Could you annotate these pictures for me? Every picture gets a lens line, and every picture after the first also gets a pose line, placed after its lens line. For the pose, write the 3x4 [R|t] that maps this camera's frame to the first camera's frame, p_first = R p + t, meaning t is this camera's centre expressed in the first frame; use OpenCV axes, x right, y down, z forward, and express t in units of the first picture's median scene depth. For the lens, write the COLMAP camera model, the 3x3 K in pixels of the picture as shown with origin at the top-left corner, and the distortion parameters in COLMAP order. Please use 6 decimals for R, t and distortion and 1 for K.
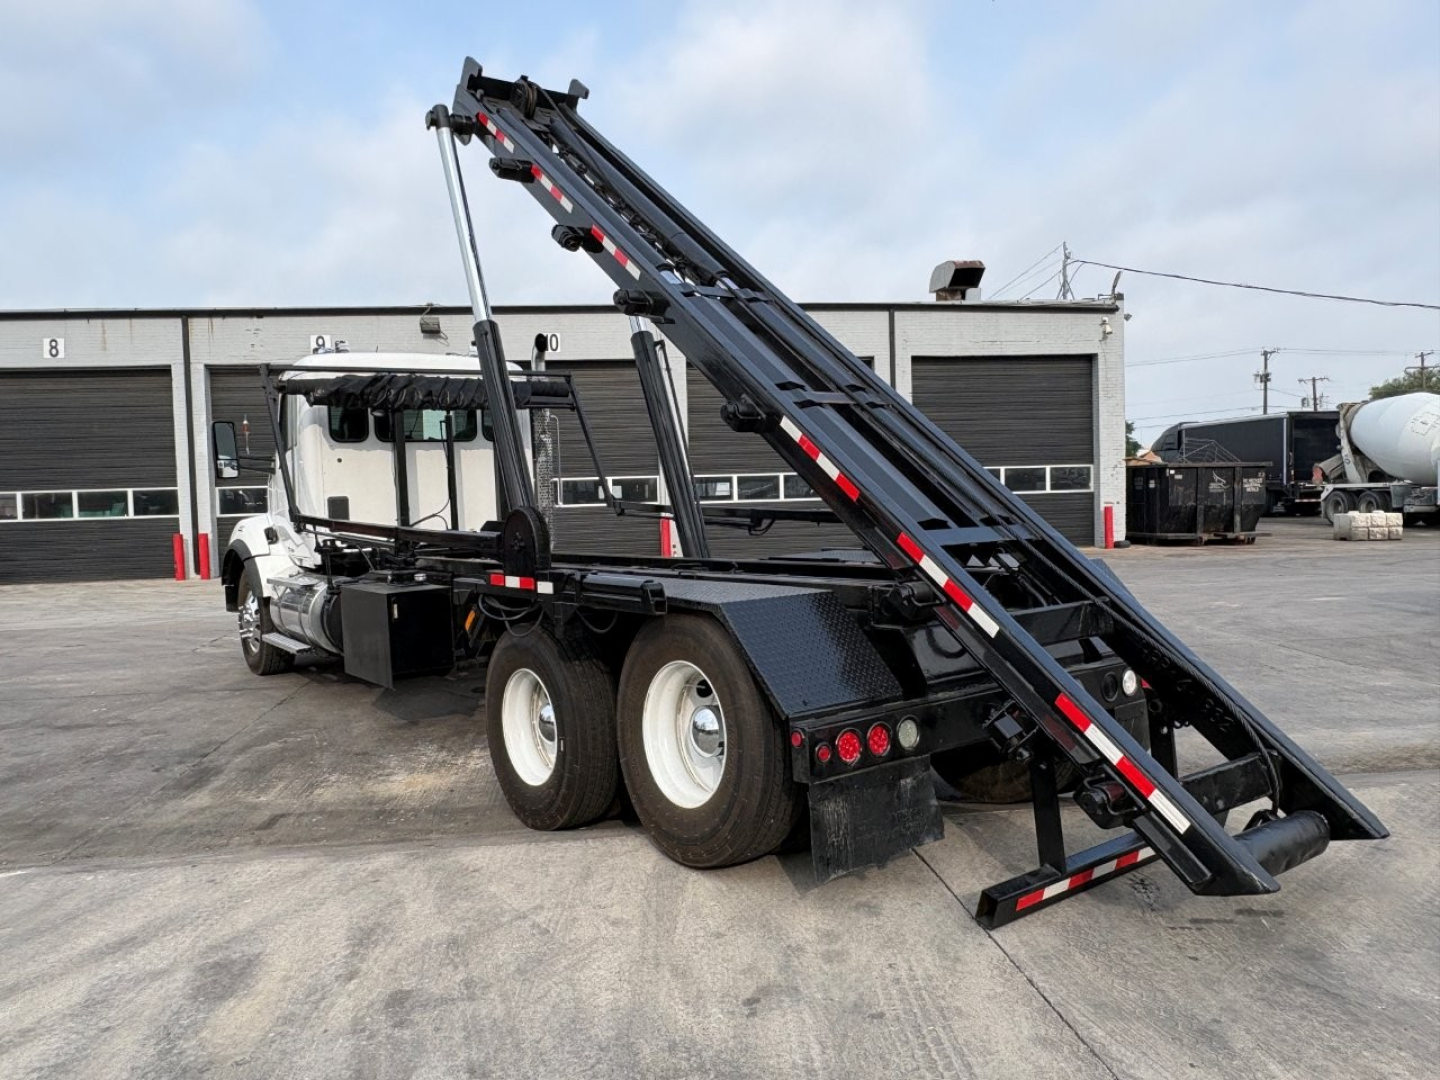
lens RADIAL K [[1083.8, 0, 717.6], [0, 1083.8, 554.3], [0, 0, 1]] dist [-0.002699, 0.000939]
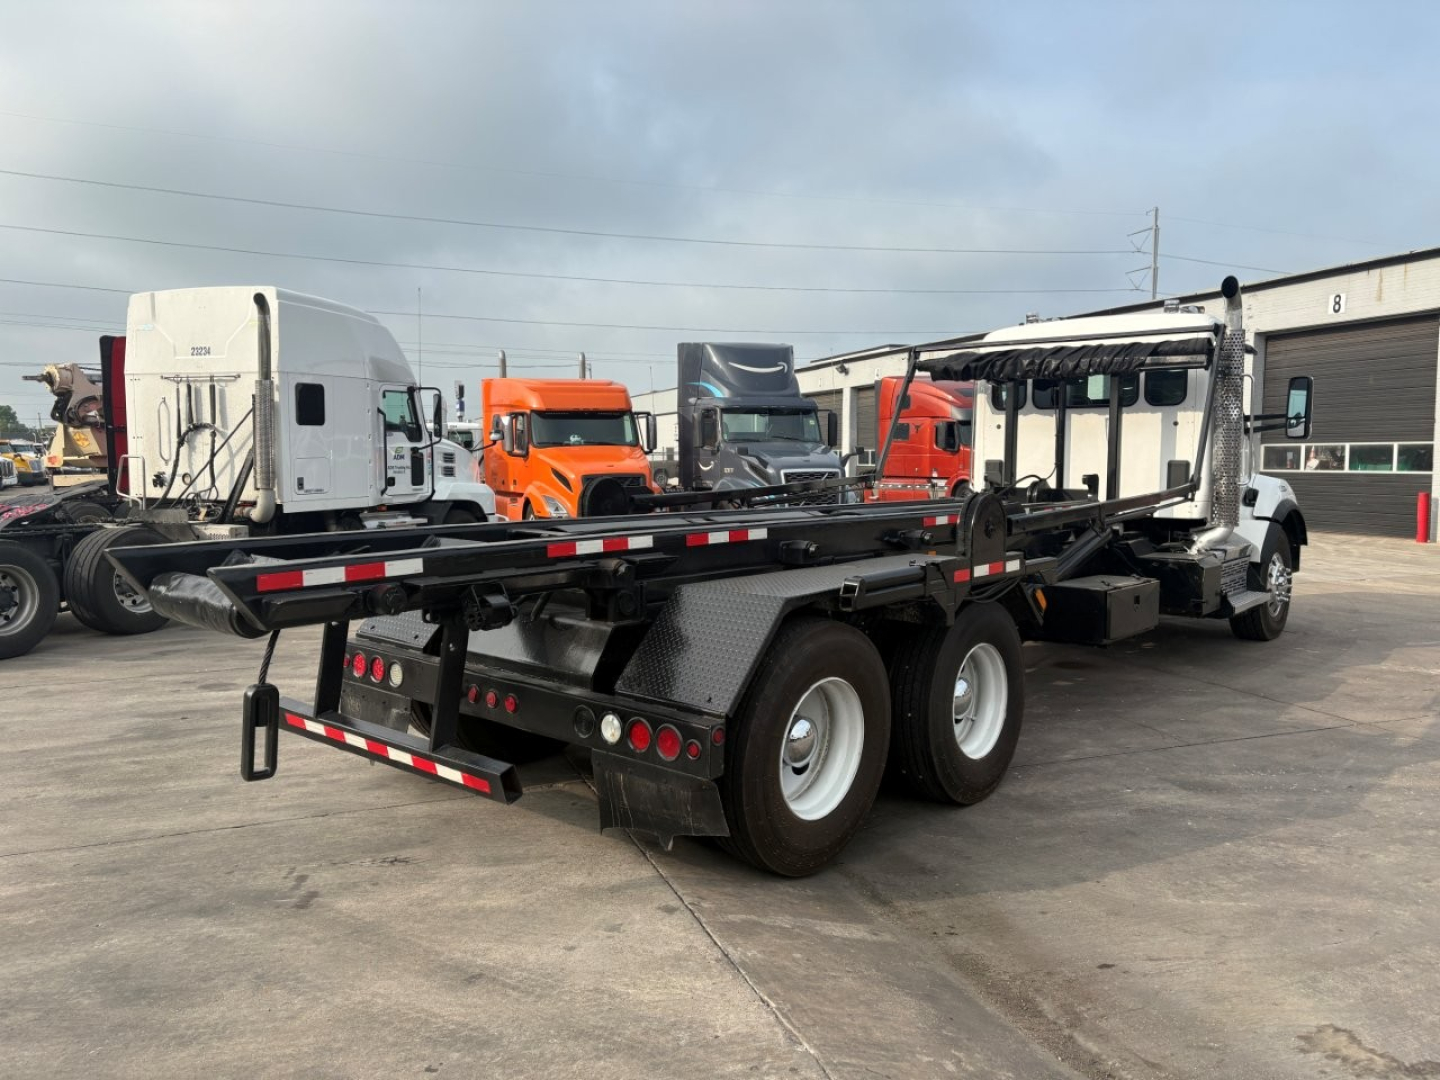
lens RADIAL K [[1093.0, 0, 720.0], [0, 1093.0, 540.0], [0, 0, 1]] dist [0.018002, -0.008038]
pose [[0.227150, 0.098248, -0.968891, 0.637423], [-0.062220, 0.994330, 0.086240, -0.049771], [0.971870, 0.040695, 0.231975, 0.458903]]
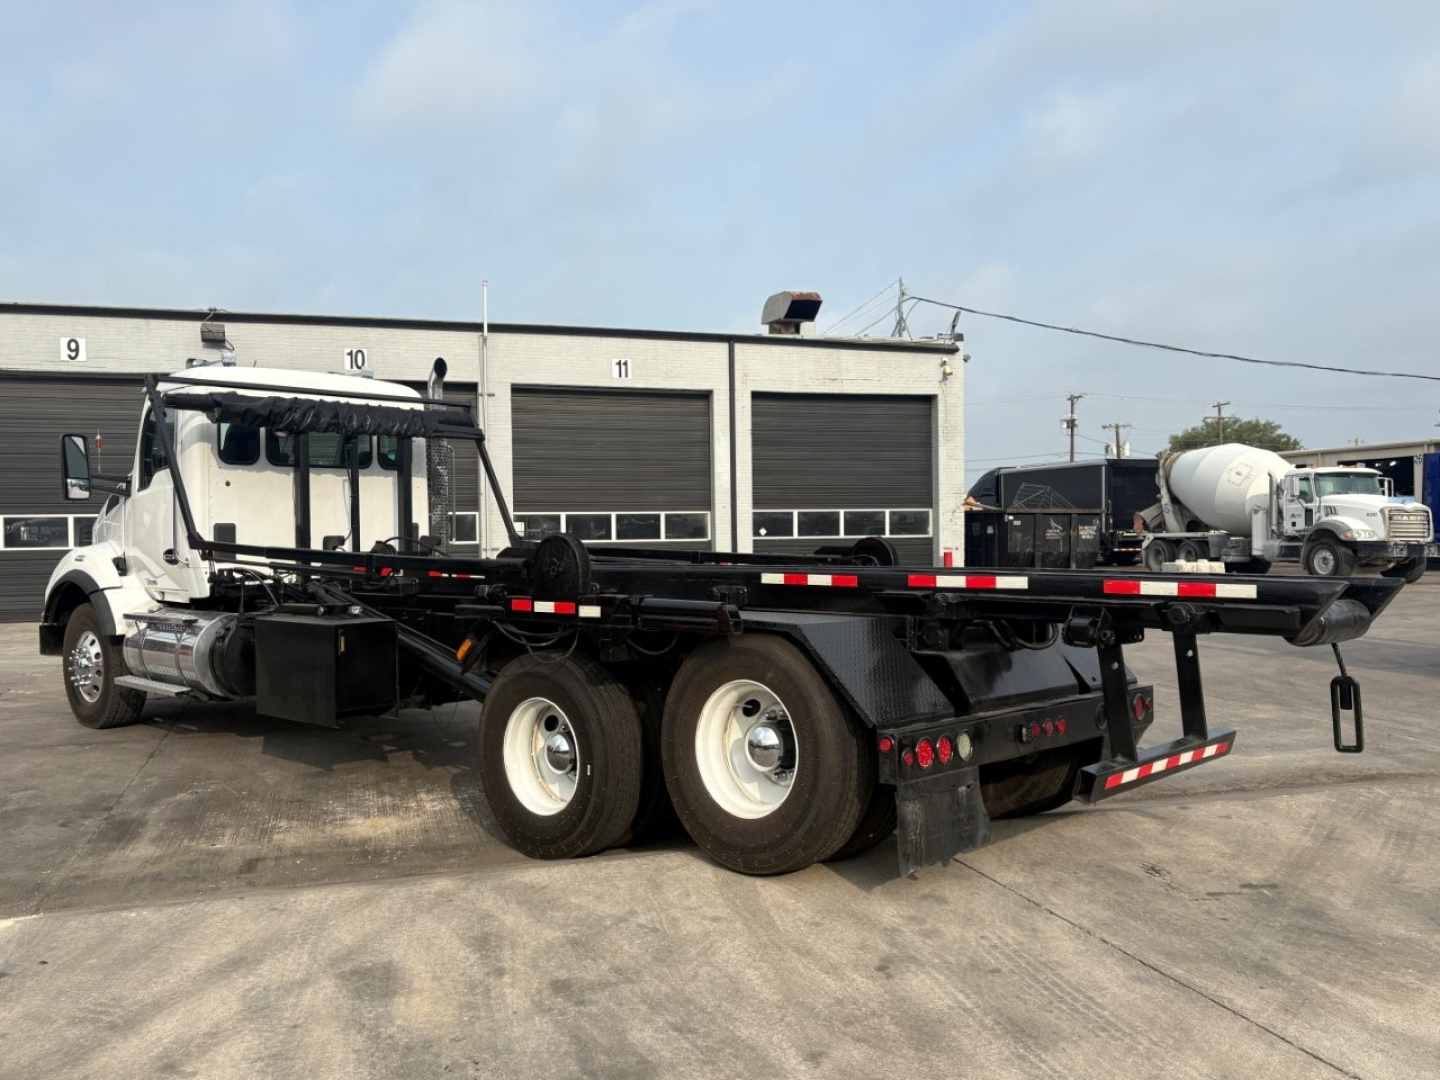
lens RADIAL K [[1229.8, 0, 720.0], [0, 1229.8, 540.0], [0, 0, 1]] dist [0.017991, 0.010860]
pose [[0.980766, 0.014049, 0.194681, -0.137133], [-0.003576, 0.998532, -0.054043, 0.013003], [-0.195155, 0.052307, 0.979377, -0.087509]]
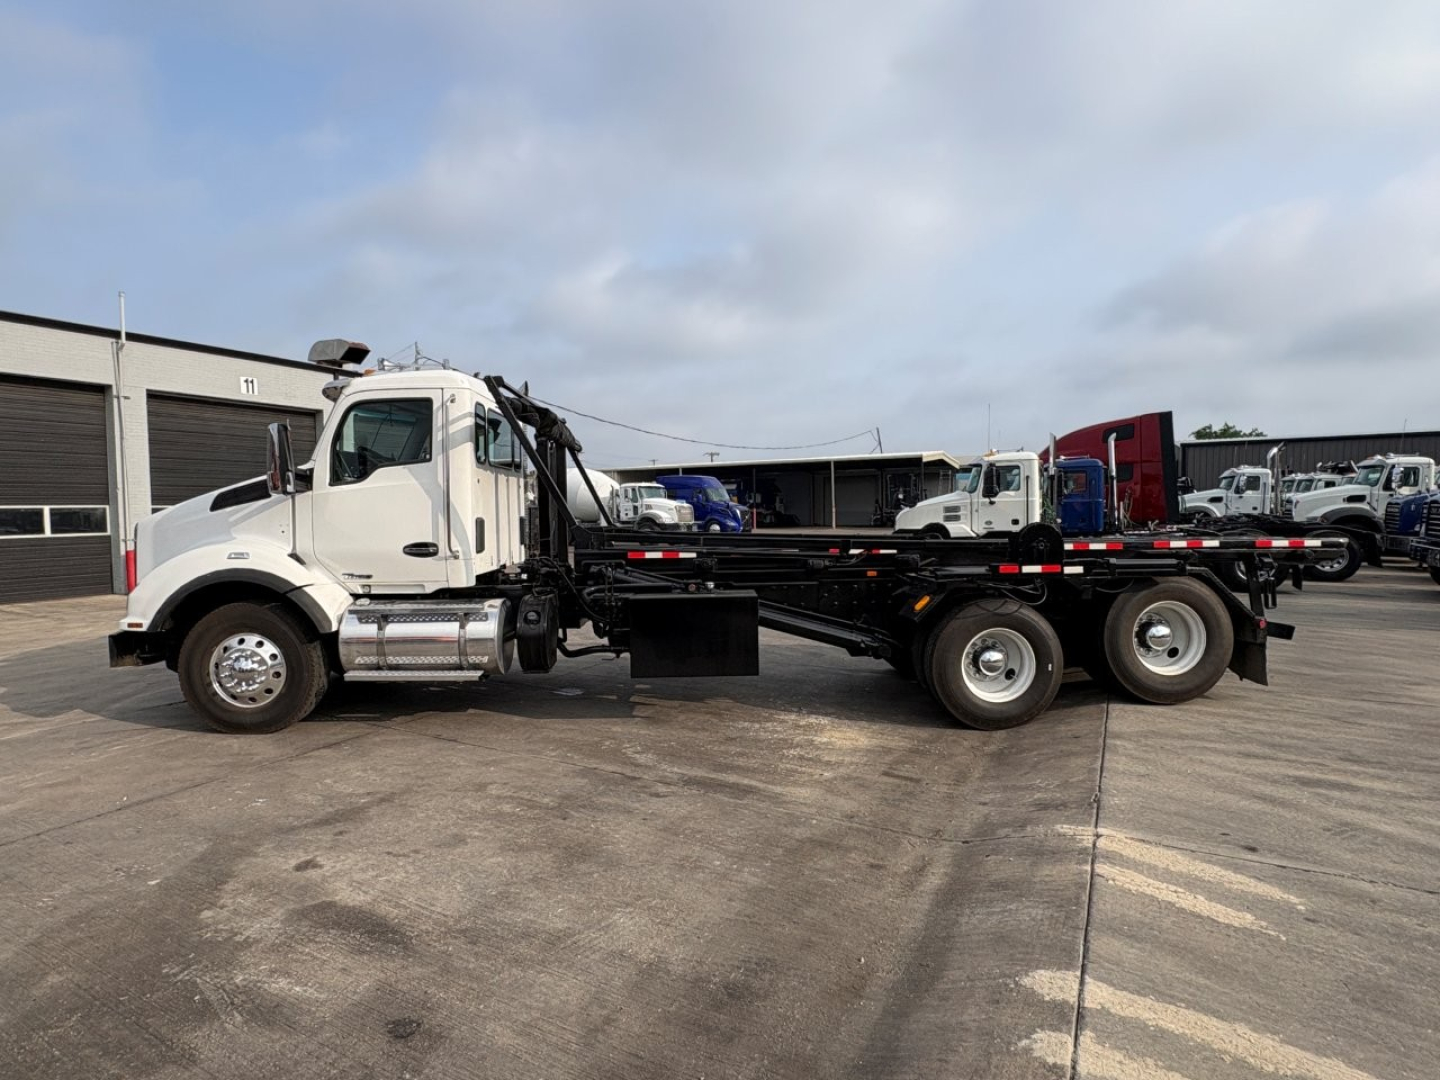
lens RADIAL K [[773.4, 0, 720.0], [0, 773.4, 540.0], [0, 0, 1]] dist [-0.000367, 0.000219]
pose [[0.572419, -0.013036, 0.819858, -0.765702], [0.046525, 0.998779, -0.016602, -0.011603], [-0.818640, 0.047648, 0.572326, 0.397980]]
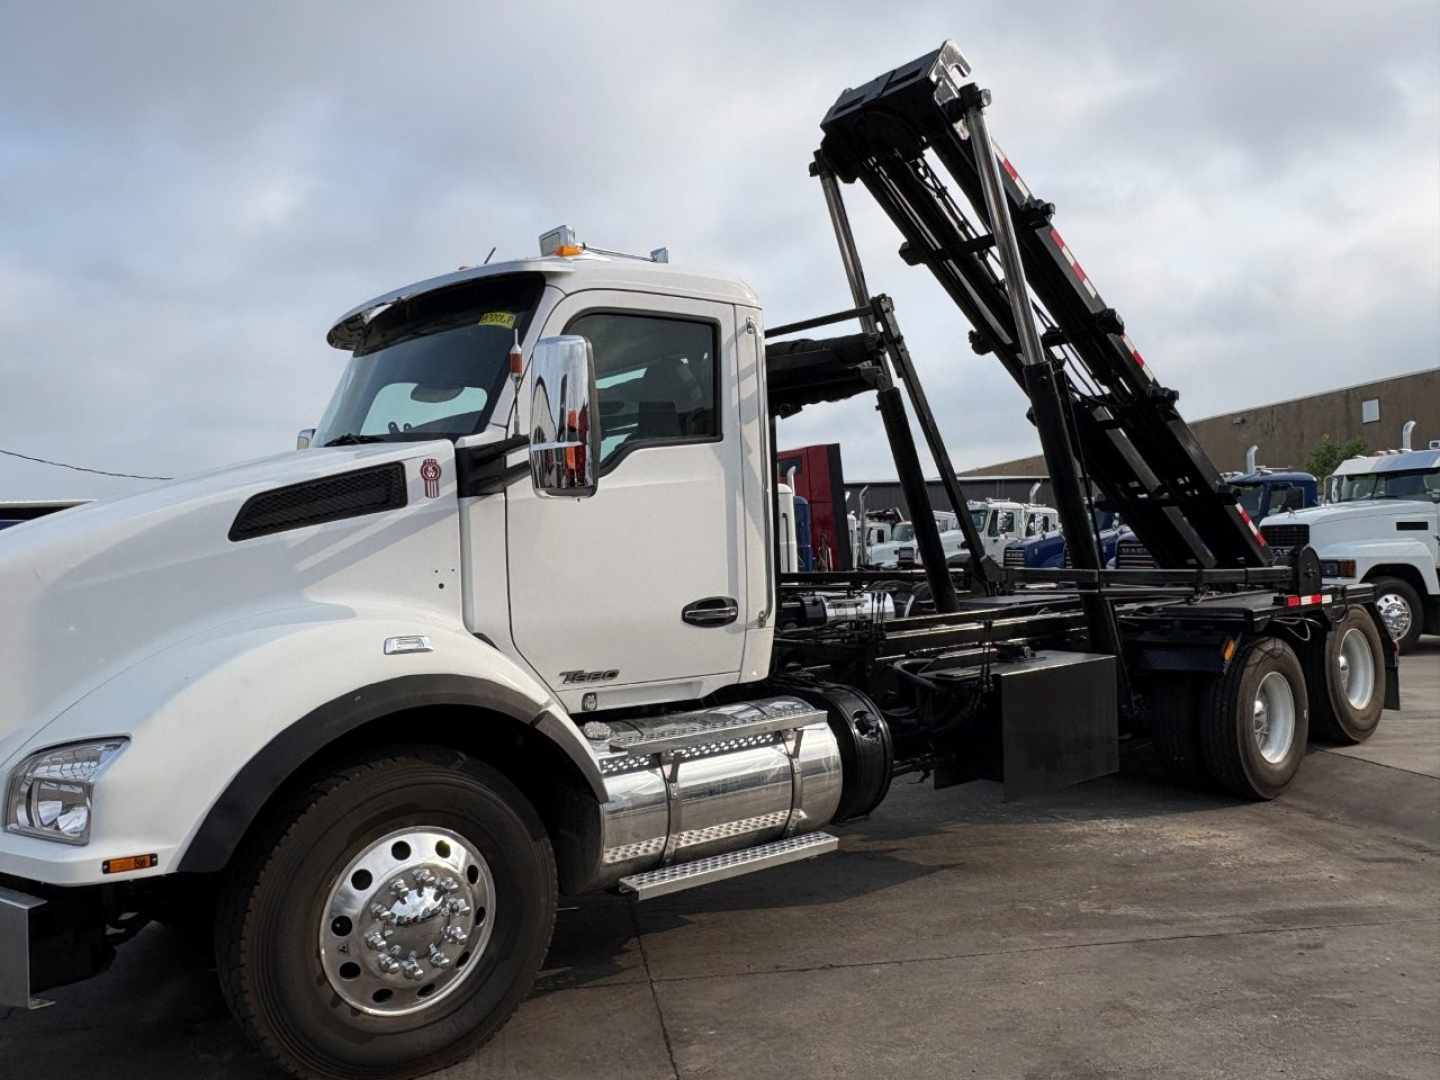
lens RADIAL K [[1083.8, 0, 717.6], [0, 1083.8, 554.3], [0, 0, 1]] dist [-0.002699, 0.000939]
pose [[-0.039936, 0.032454, 0.998675, -0.844093], [0.095303, 0.995040, -0.028525, -0.036437], [-0.994647, 0.094037, -0.042831, 0.987636]]
